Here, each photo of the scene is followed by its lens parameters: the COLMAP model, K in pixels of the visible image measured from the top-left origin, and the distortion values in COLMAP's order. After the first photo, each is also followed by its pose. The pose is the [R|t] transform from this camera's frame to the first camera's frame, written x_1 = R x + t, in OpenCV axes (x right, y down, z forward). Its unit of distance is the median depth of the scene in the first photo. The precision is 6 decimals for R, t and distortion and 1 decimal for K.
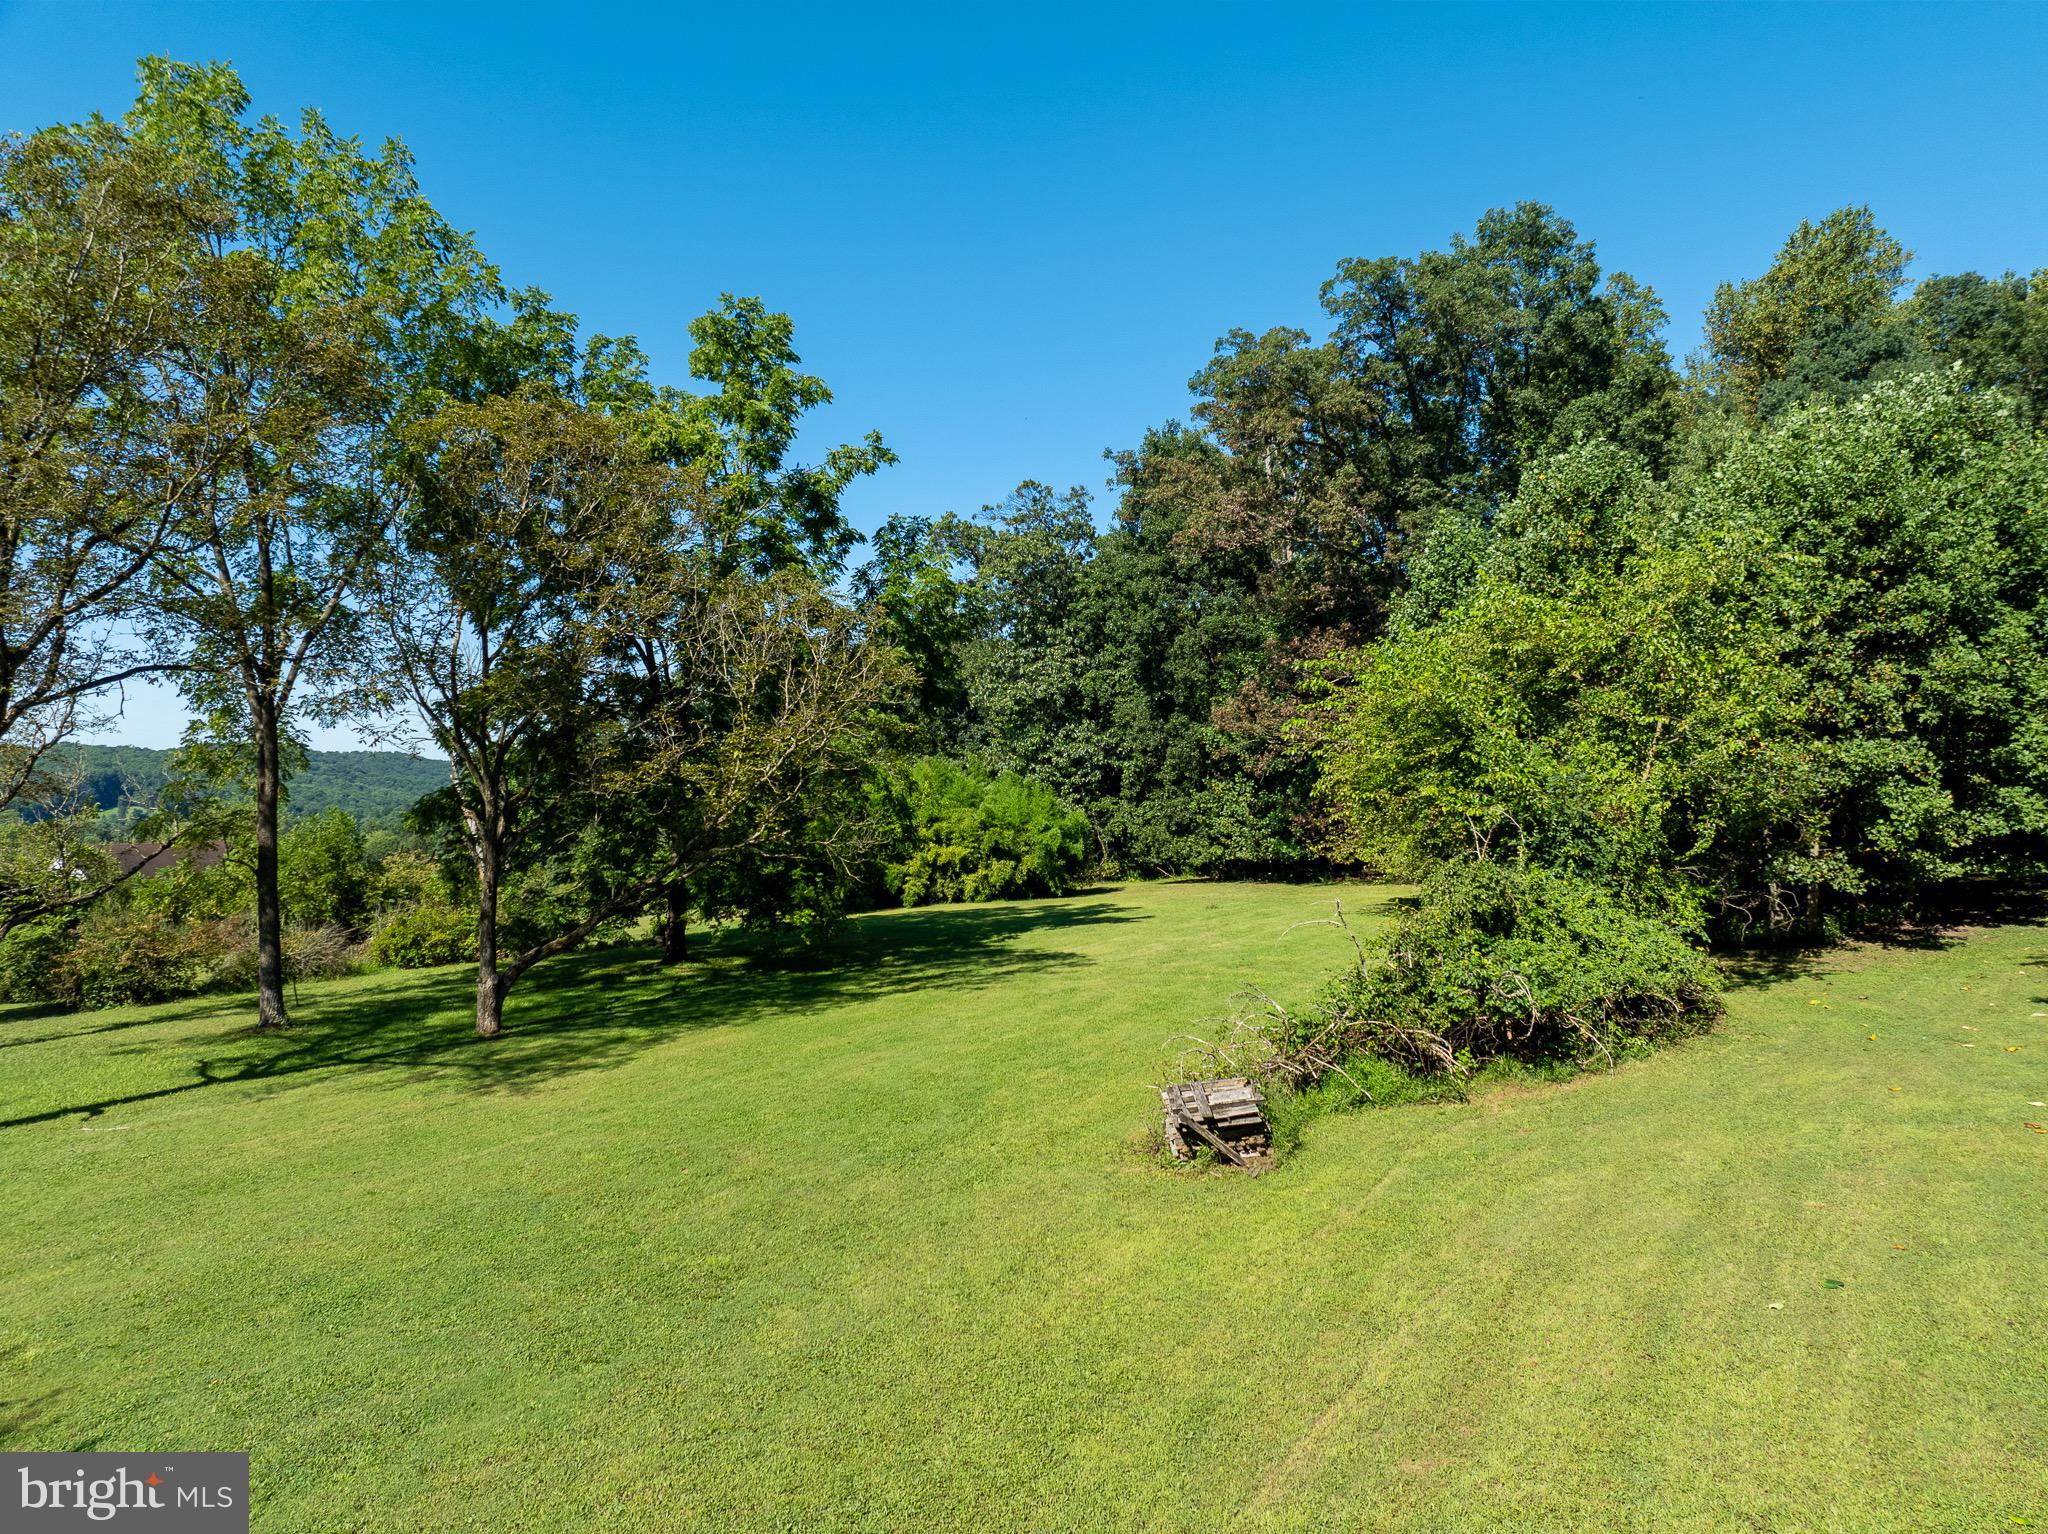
lens RADIAL K [[1386.8, 0, 1025.8], [0, 1386.8, 771.8], [0, 0, 1]] dist [-0.032820, 0.010678]
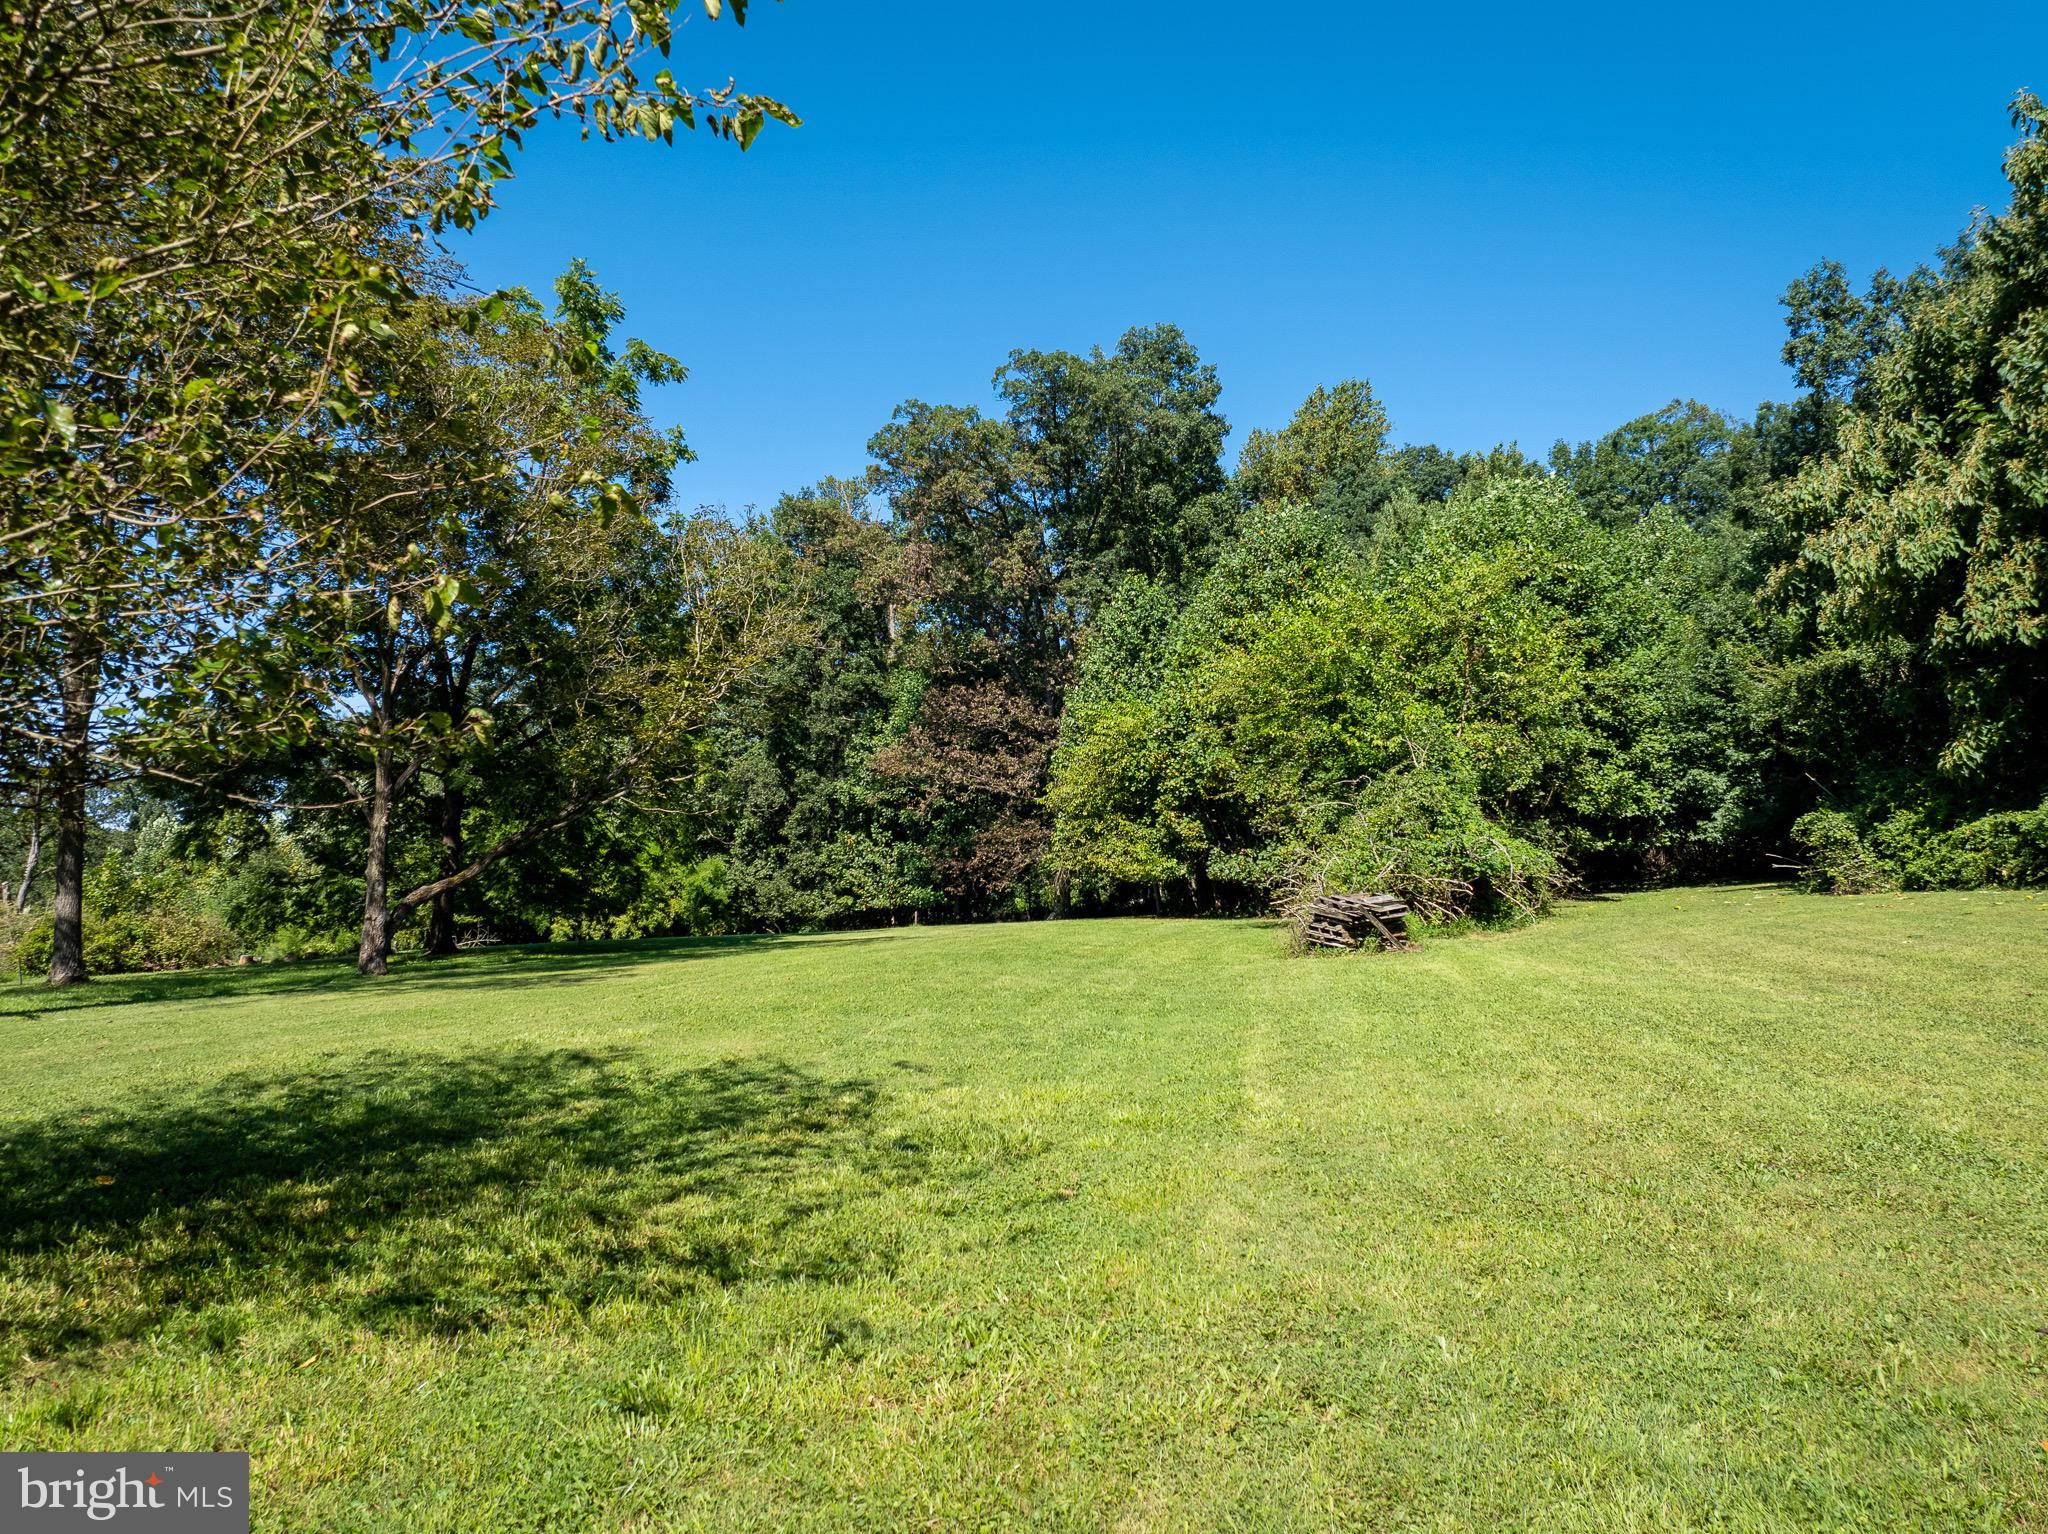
lens RADIAL K [[1386.8, 0, 1021.7], [0, 1386.8, 762.9], [0, 0, 1]] dist [-0.032820, 0.010678]
pose [[0.930921, 0.041096, 0.362901, -0.120761], [-0.009126, 0.995956, -0.089375, 0.046106], [-0.365107, 0.079890, 0.927532, -0.006359]]
